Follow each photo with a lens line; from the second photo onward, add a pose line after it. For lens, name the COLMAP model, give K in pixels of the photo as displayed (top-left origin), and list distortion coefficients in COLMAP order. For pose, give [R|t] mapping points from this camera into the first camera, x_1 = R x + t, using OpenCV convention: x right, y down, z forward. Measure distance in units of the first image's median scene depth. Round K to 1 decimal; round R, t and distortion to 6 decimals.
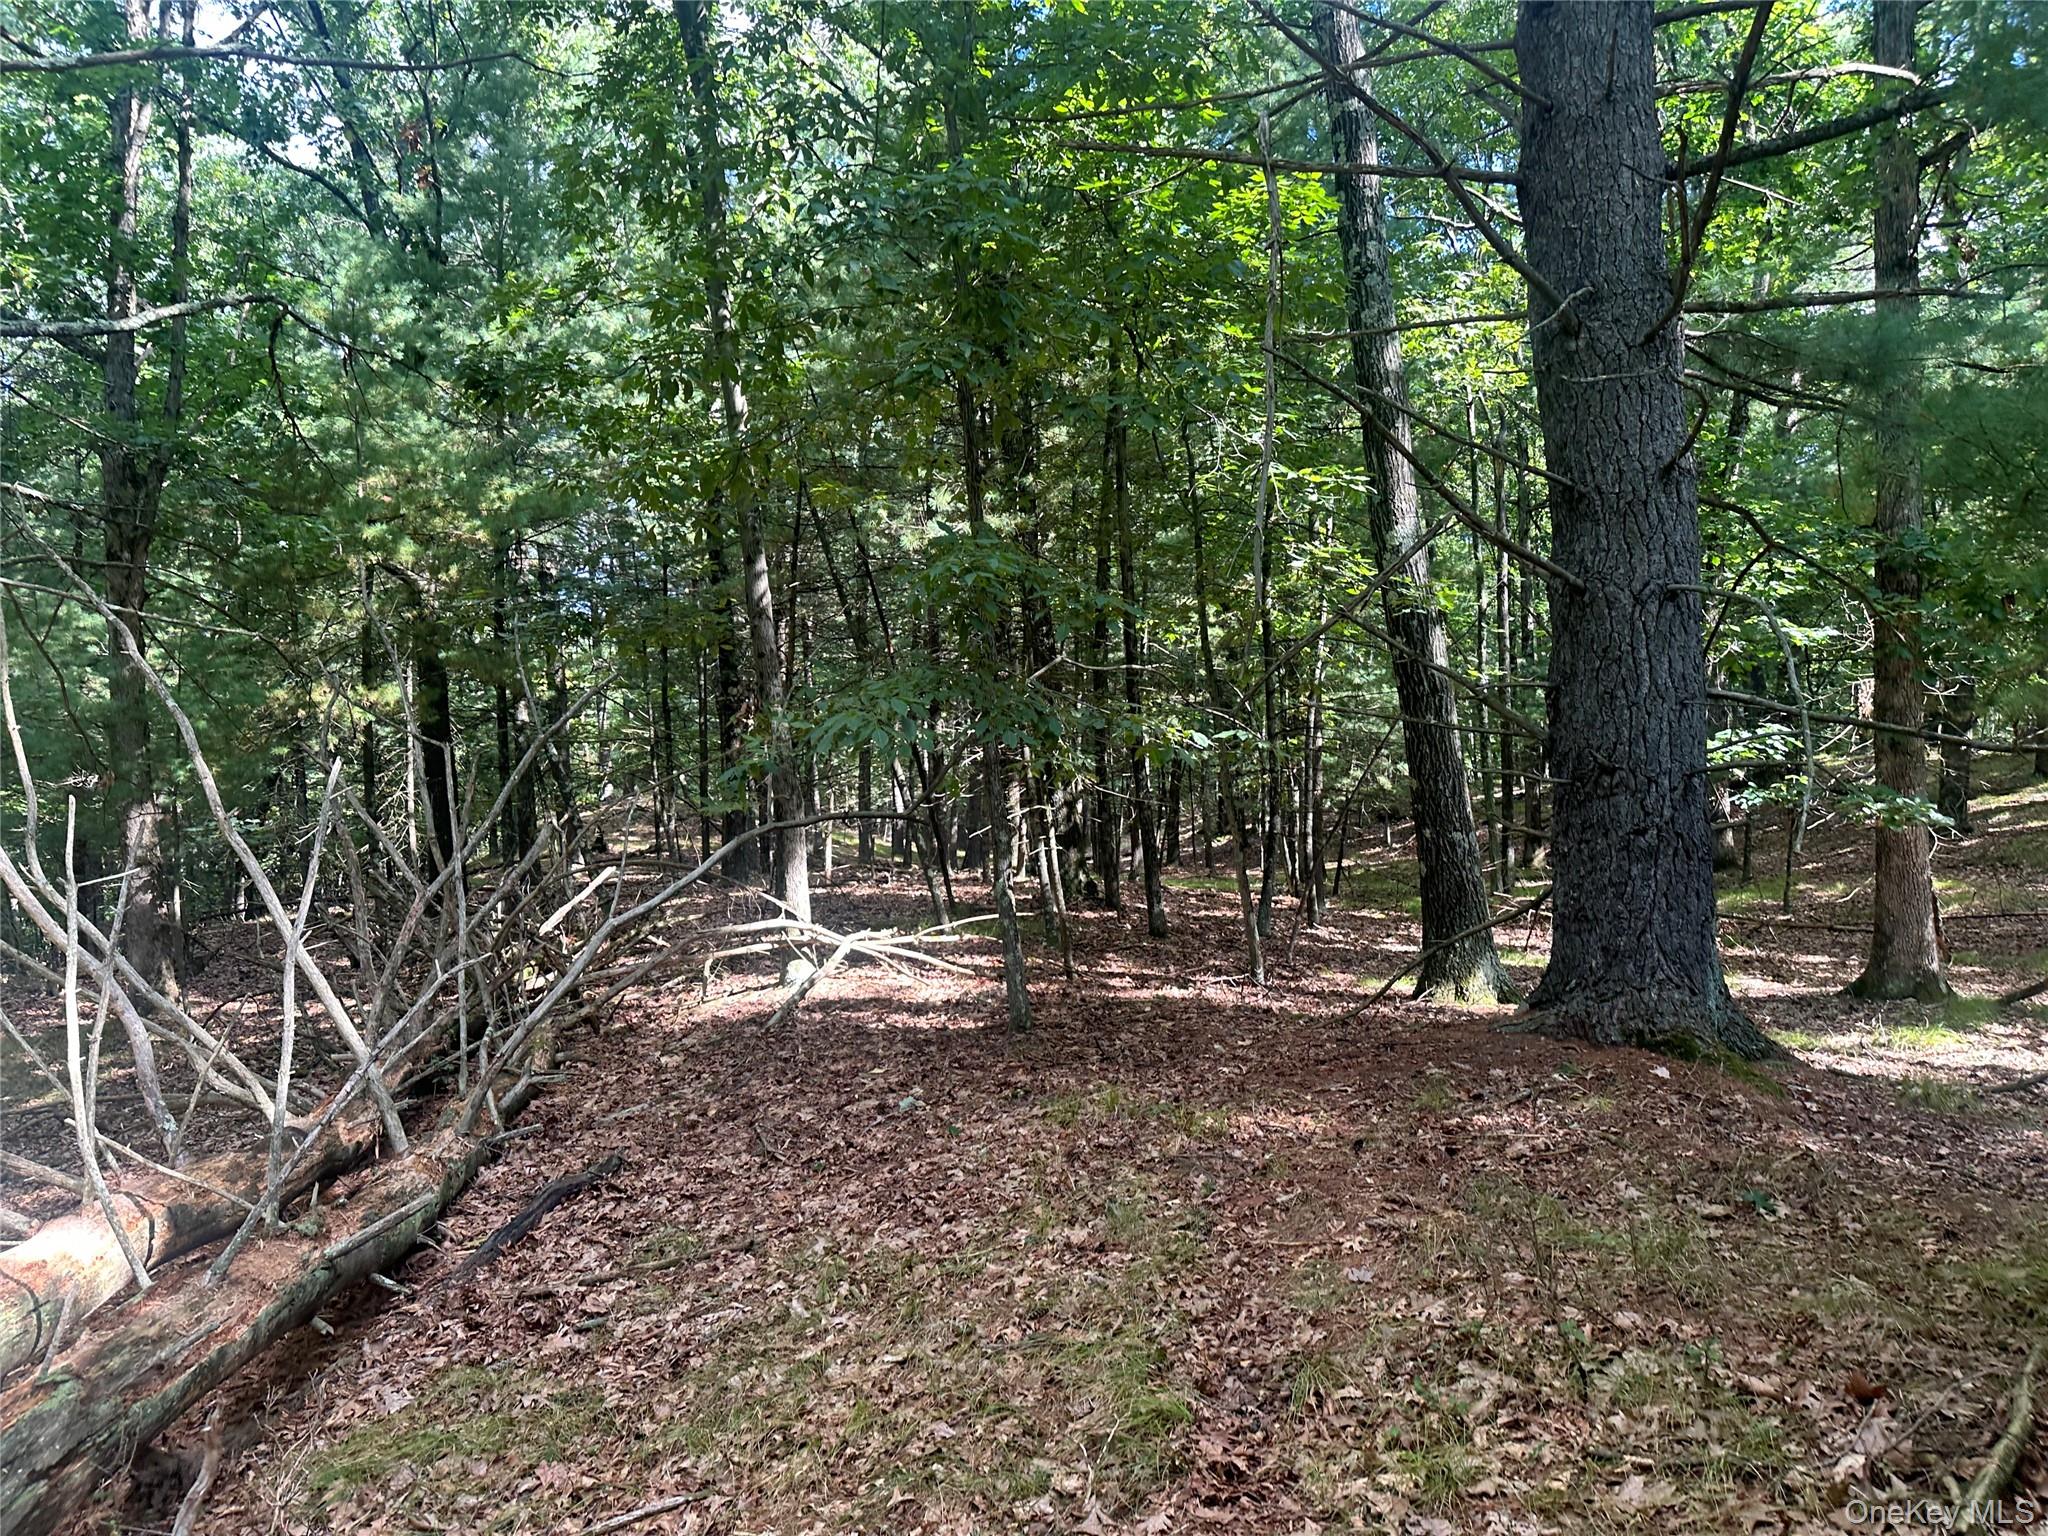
lens RADIAL K [[1437.9, 0, 1025.5], [0, 1437.9, 762.3], [0, 0, 1]] dist [-0.009090, -0.008814]
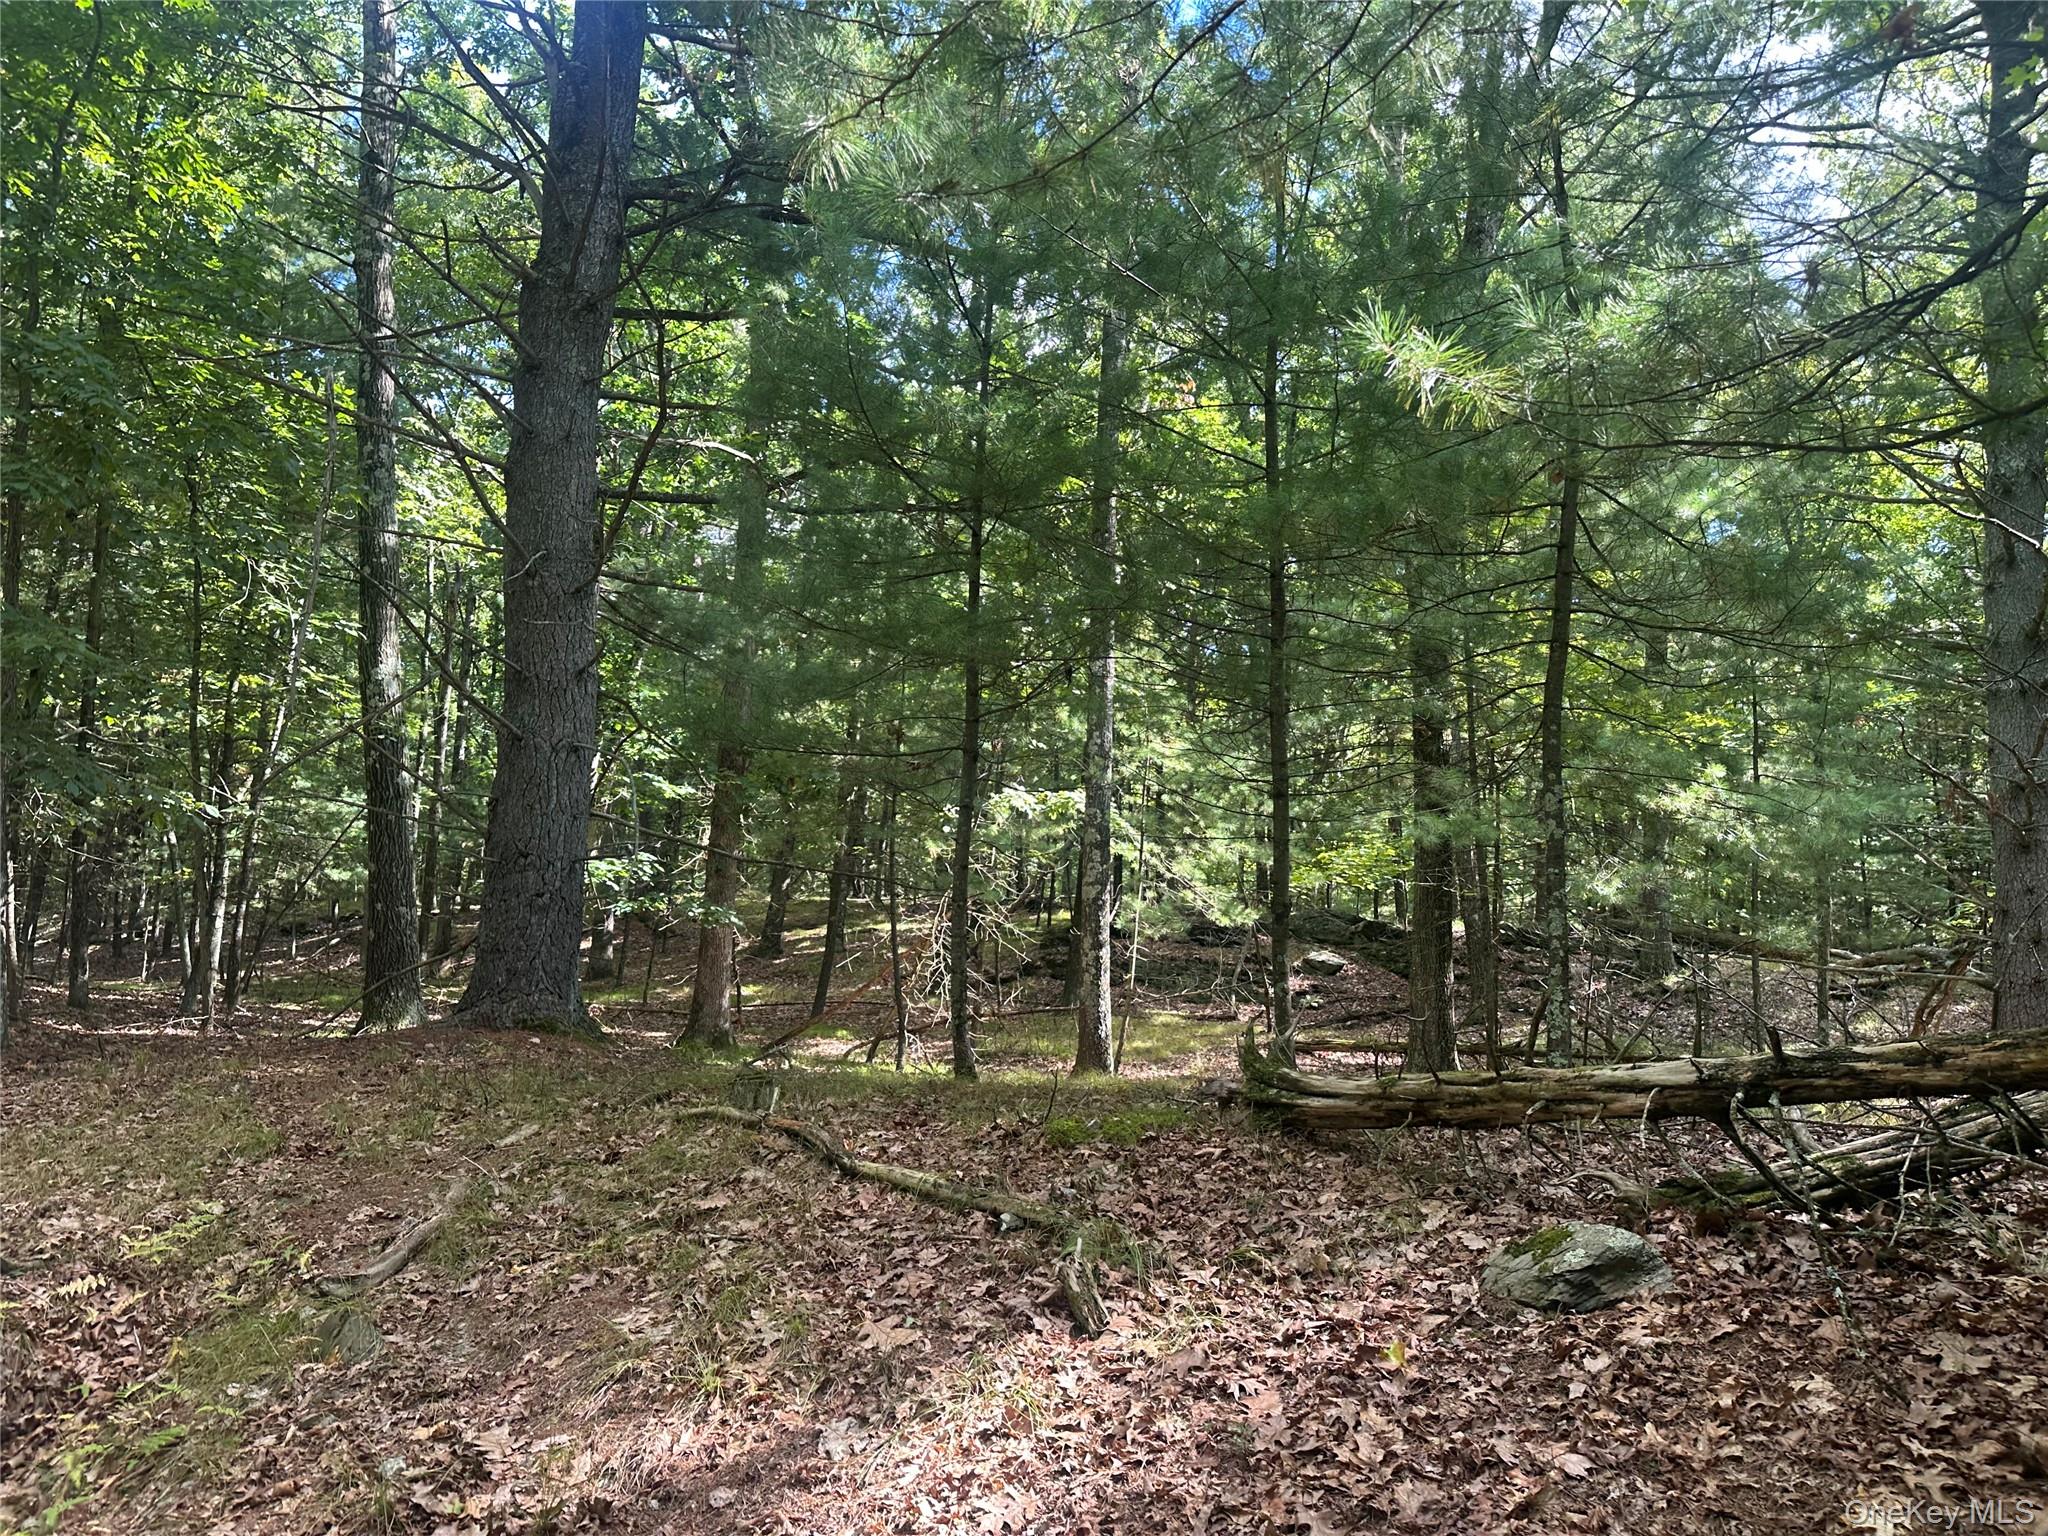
lens RADIAL K [[1437.9, 0, 1026.1], [0, 1437.9, 764.0], [0, 0, 1]] dist [-0.009090, -0.008814]
pose [[0.746997, 0.129432, 0.652106, -0.101556], [-0.068870, 0.990654, -0.117736, 0.024734], [-0.661250, 0.043038, 0.748930, -0.251269]]
